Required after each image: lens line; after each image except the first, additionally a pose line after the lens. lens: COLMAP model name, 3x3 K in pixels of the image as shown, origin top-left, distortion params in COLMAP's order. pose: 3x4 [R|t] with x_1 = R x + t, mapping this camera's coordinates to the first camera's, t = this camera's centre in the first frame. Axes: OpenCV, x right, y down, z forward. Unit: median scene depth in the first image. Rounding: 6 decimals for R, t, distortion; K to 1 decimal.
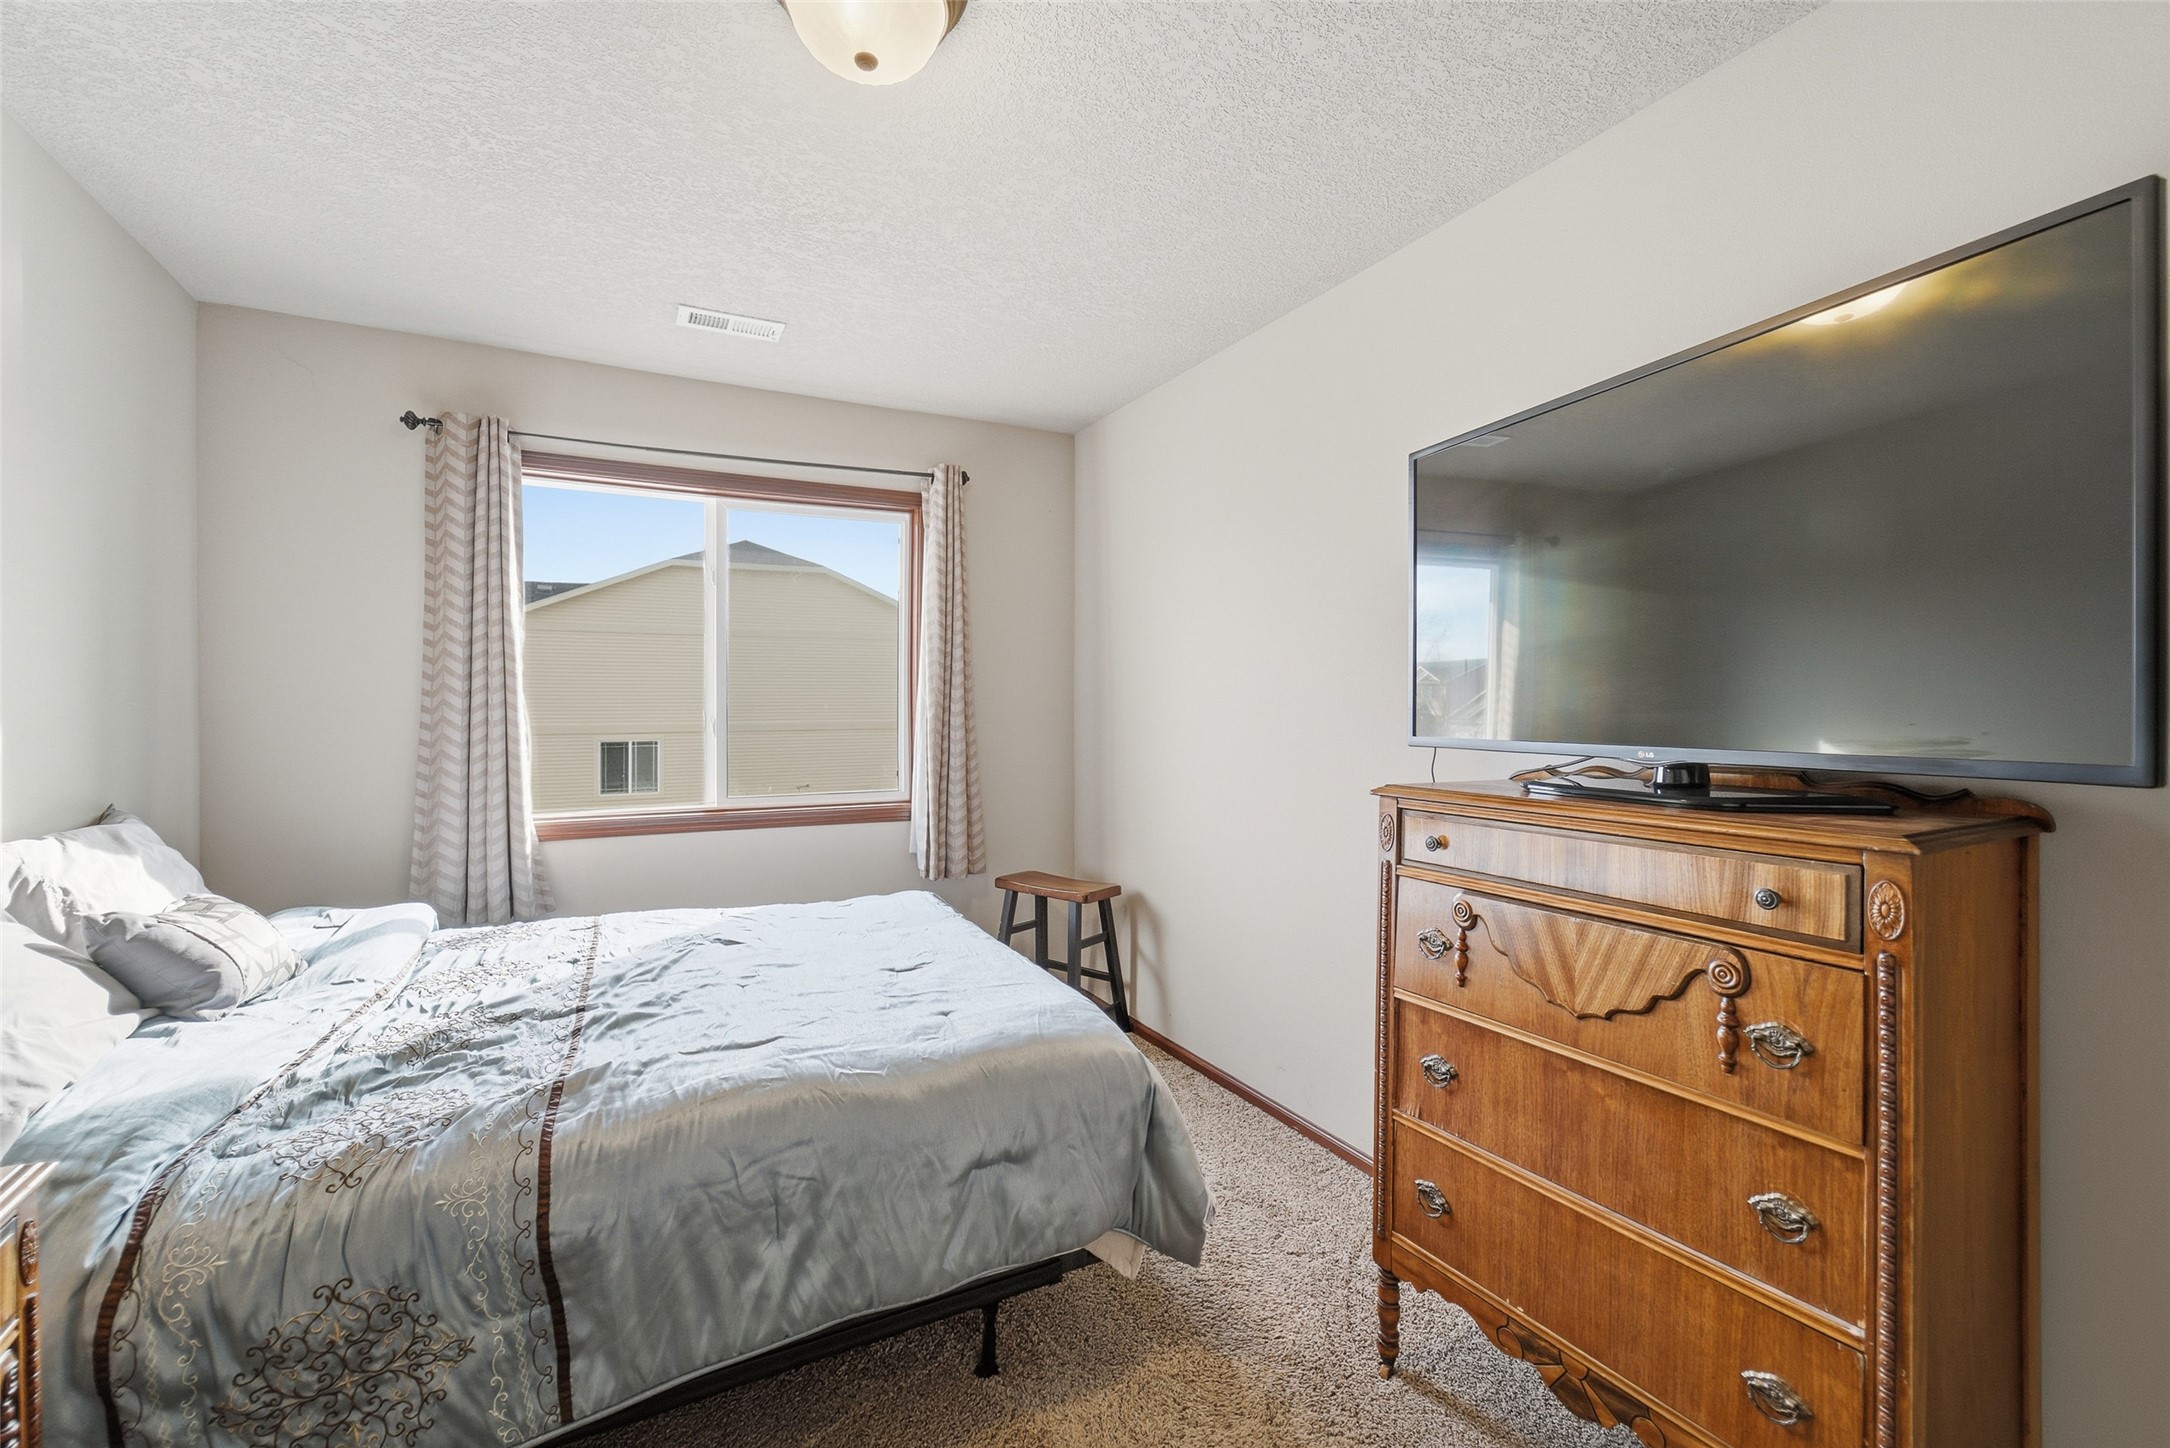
lens RADIAL K [[894.9, 0, 1081.9], [0, 894.9, 712.4], [0, 0, 1]] dist [-0.034221, 0.011113]
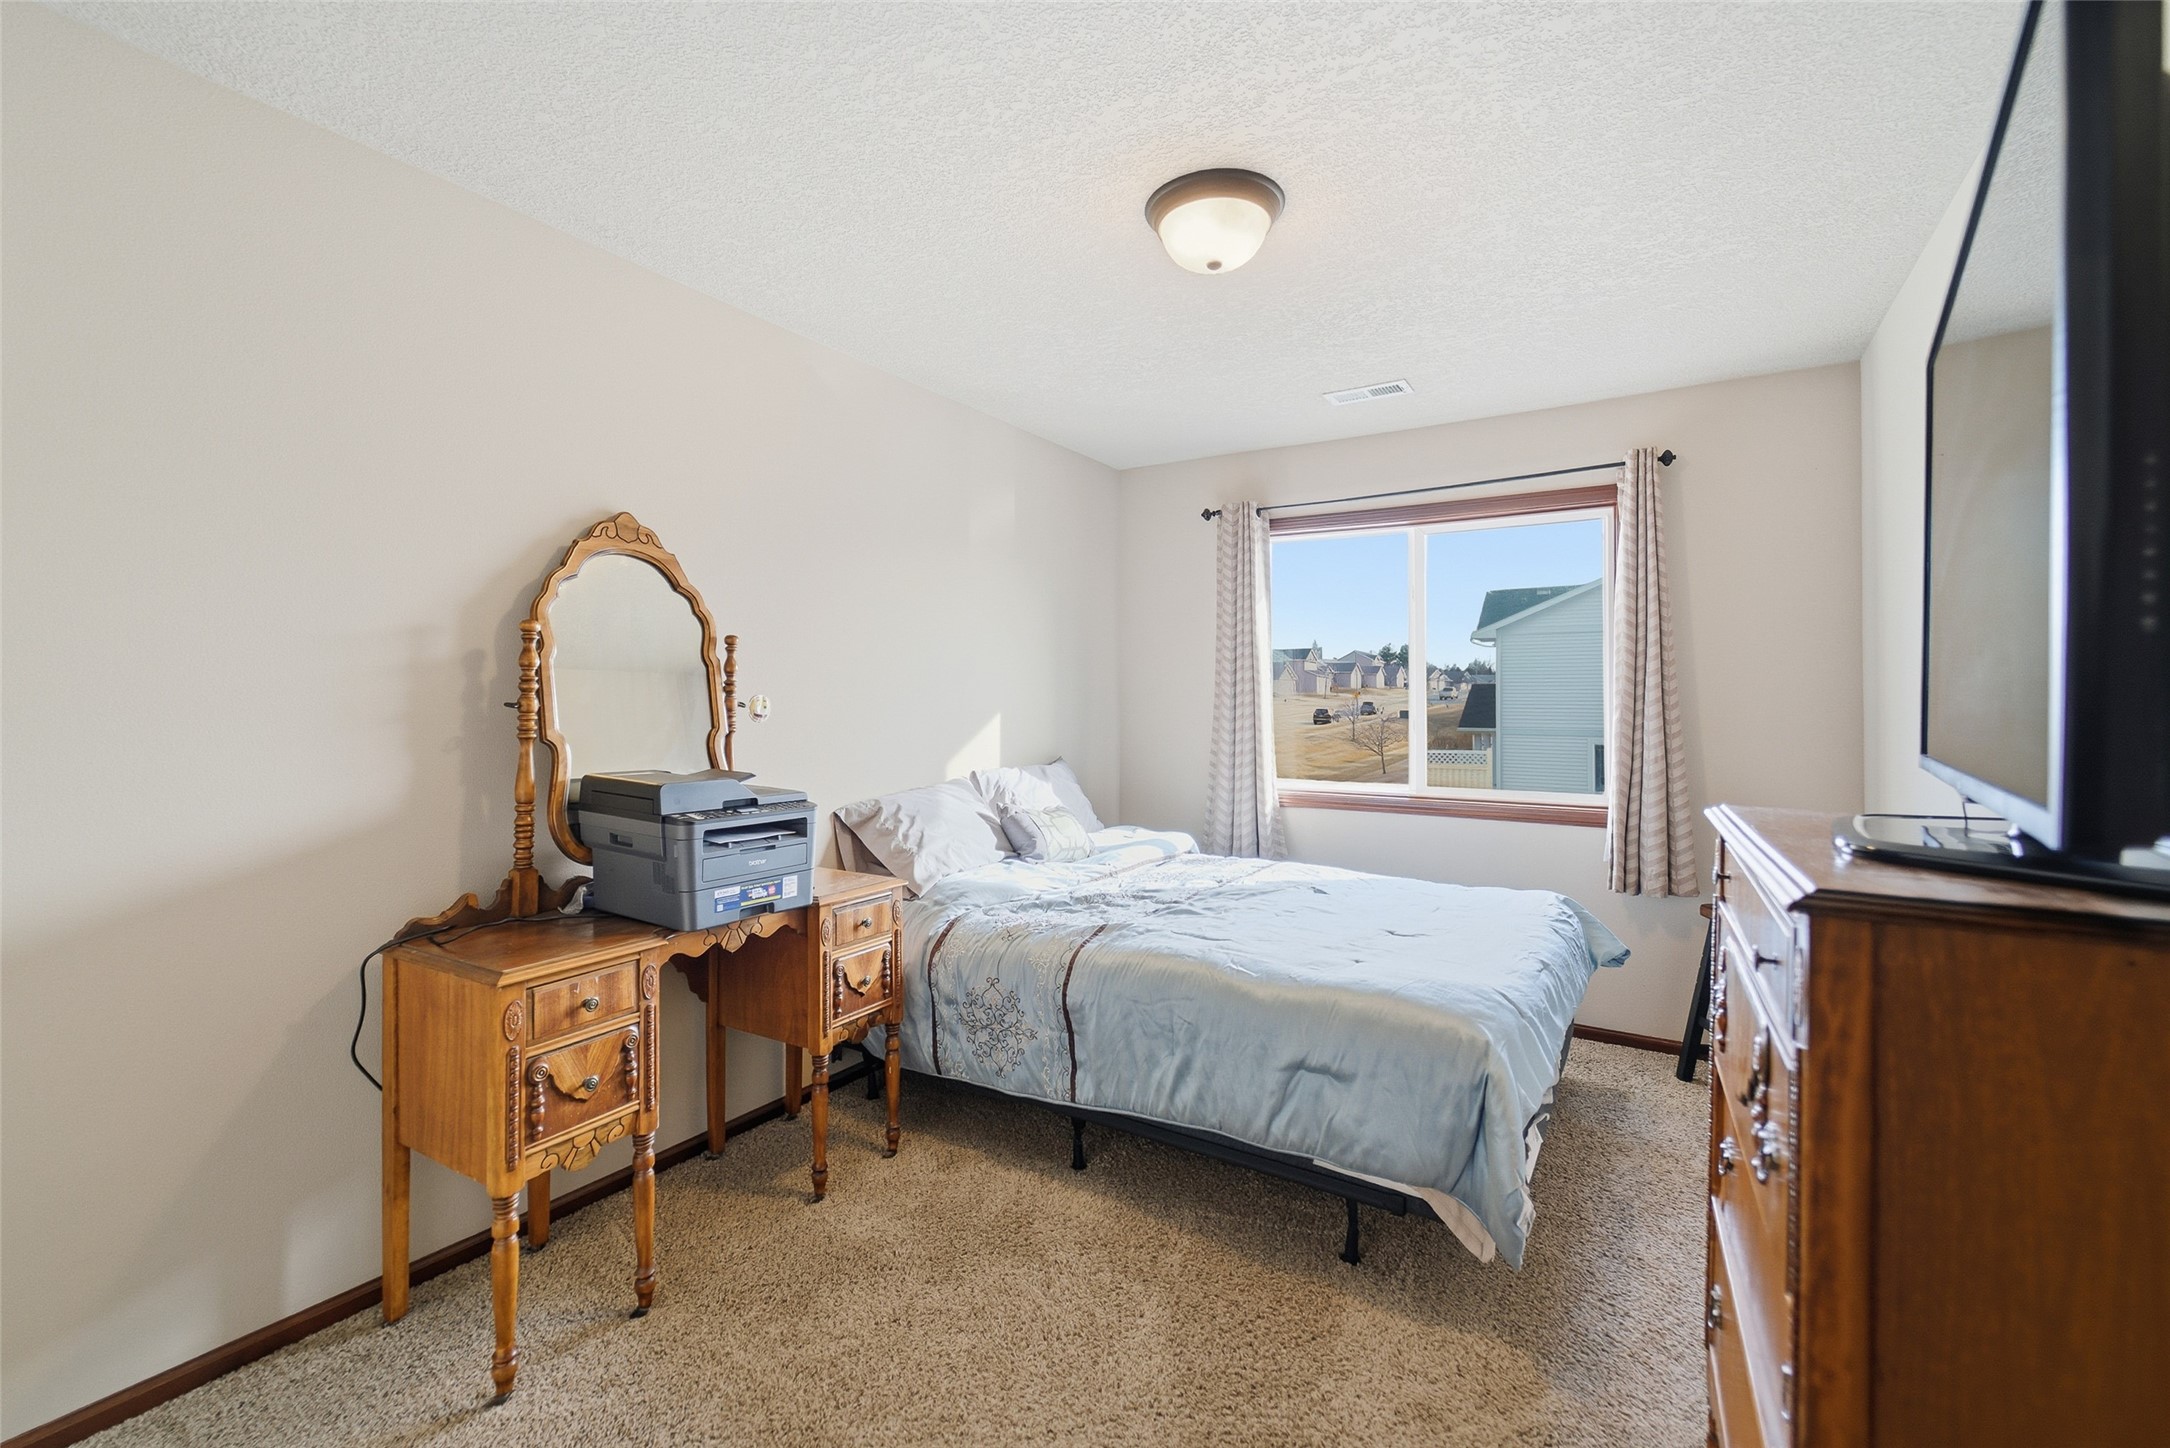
lens RADIAL K [[899.6, 0, 1066.6], [0, 899.6, 736.0], [0, 0, 1]] dist [-0.003761, -0.000635]
pose [[0.497457, 0.038208, -0.866647, 0.819738], [-0.014872, 0.999258, 0.035518, -0.011352], [0.867361, -0.004780, 0.497656, 0.053796]]
